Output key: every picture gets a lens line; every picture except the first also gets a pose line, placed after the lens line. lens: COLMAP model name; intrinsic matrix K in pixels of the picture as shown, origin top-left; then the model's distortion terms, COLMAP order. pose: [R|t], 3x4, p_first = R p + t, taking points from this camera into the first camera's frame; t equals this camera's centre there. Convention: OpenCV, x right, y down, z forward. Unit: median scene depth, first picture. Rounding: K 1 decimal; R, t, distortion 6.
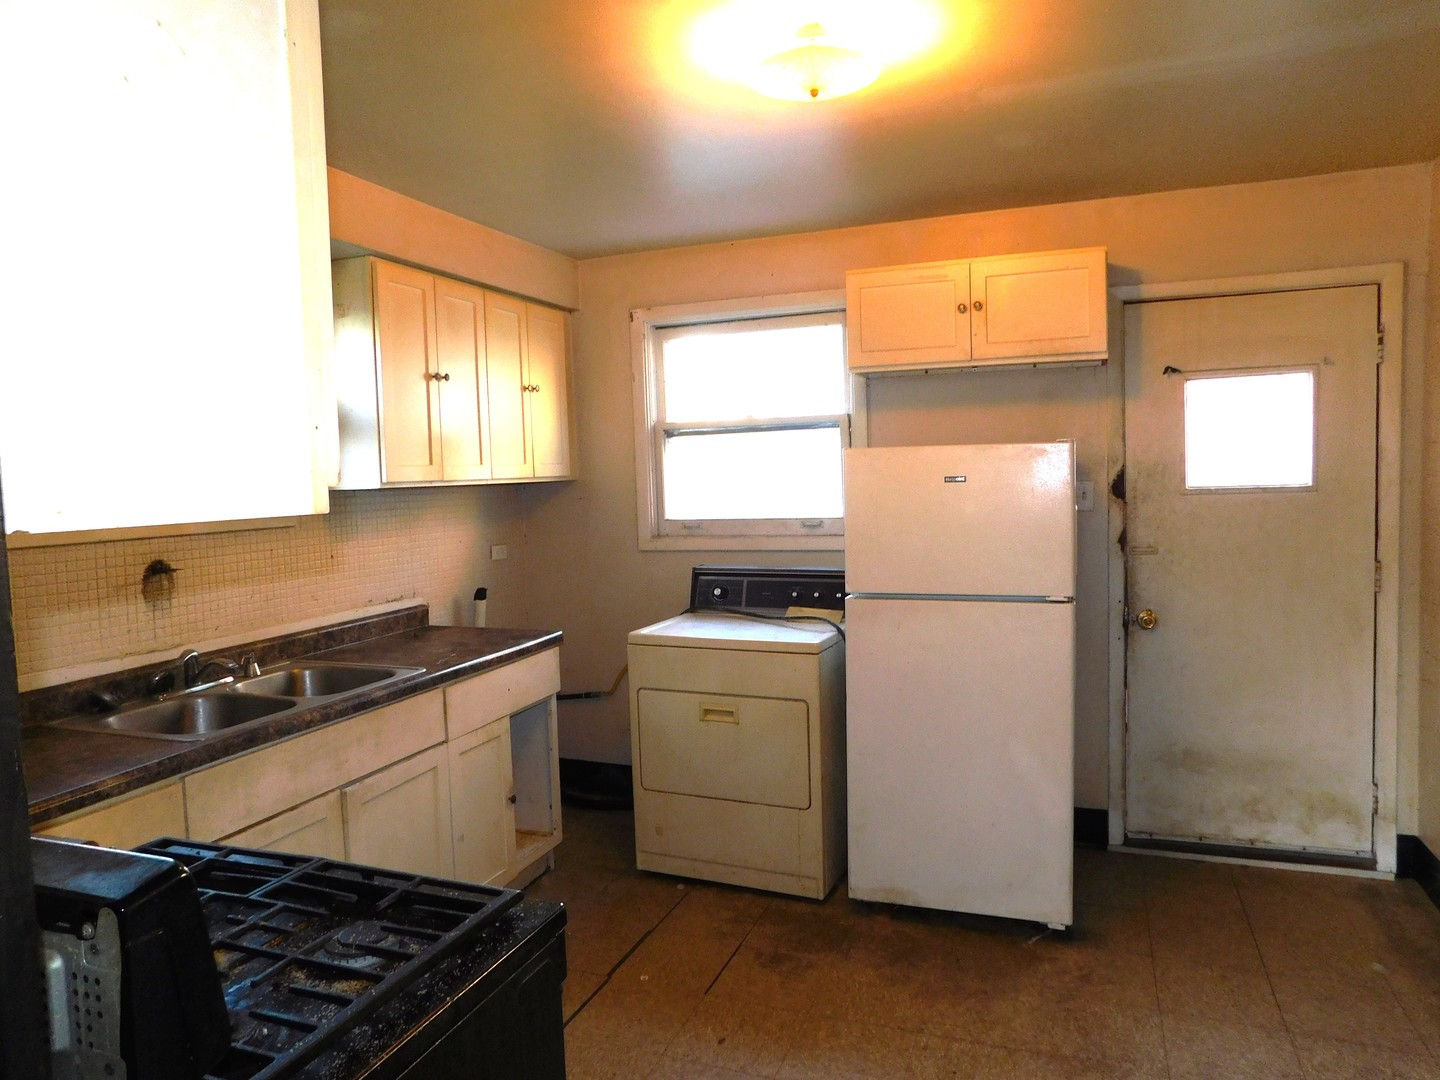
lens RADIAL K [[966.3, 0, 725.5], [0, 966.3, 529.2], [0, 0, 1]] dist [-0.051249, 0.039588]
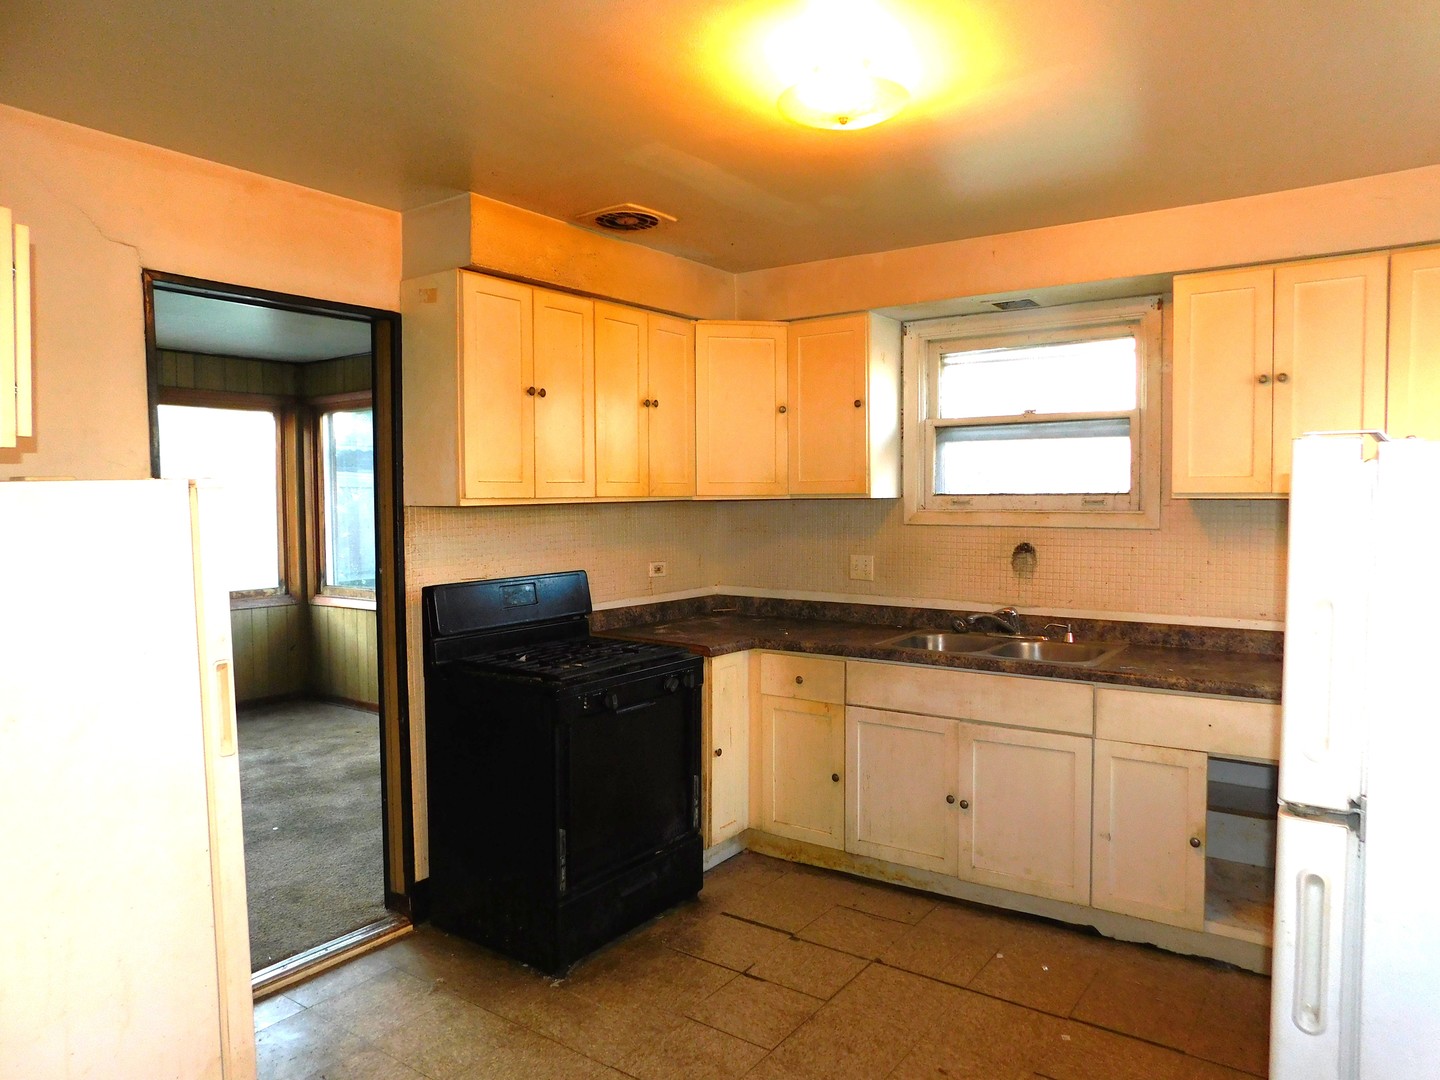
lens RADIAL K [[966.3, 0, 717.6], [0, 966.3, 540.4], [0, 0, 1]] dist [-0.051249, 0.039588]
pose [[-0.249084, 0.074325, -0.965626, 0.819441], [-0.051068, 0.994656, 0.089732, -0.069593], [0.967135, 0.071664, -0.243957, 0.838141]]
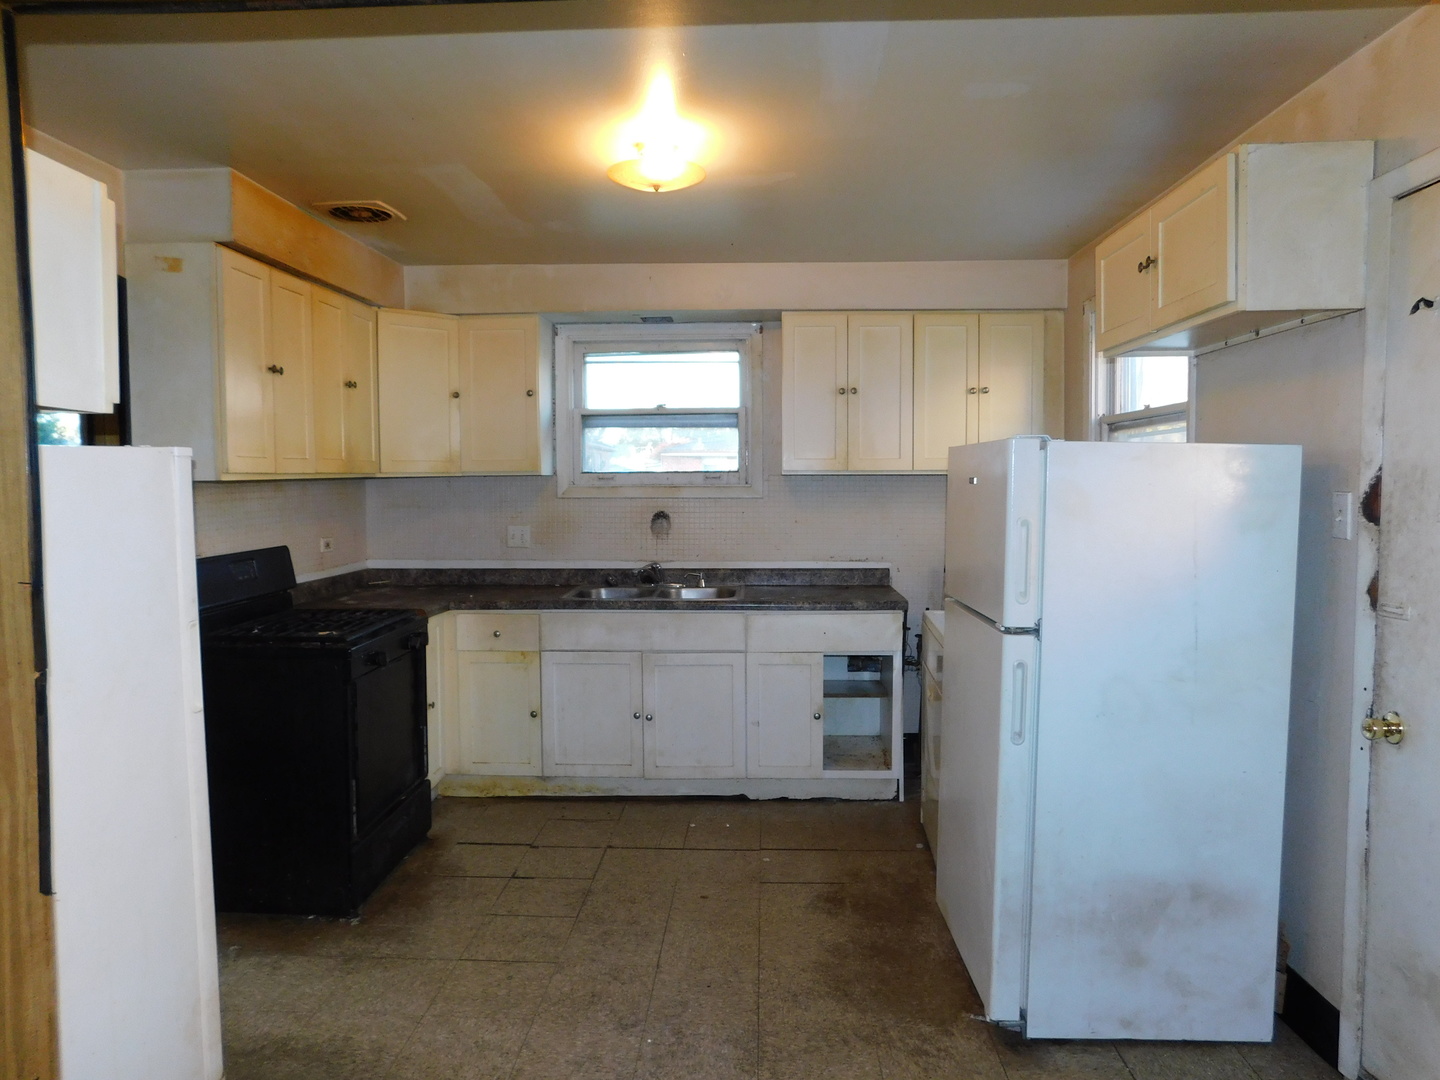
lens RADIAL K [[966.3, 0, 726.1], [0, 966.3, 542.2], [0, 0, 1]] dist [-0.051249, 0.039588]
pose [[0.319632, 0.090454, -0.943214, 1.040948], [-0.066467, 0.995121, 0.072908, -0.044424], [0.945208, 0.039389, 0.324085, 0.497647]]
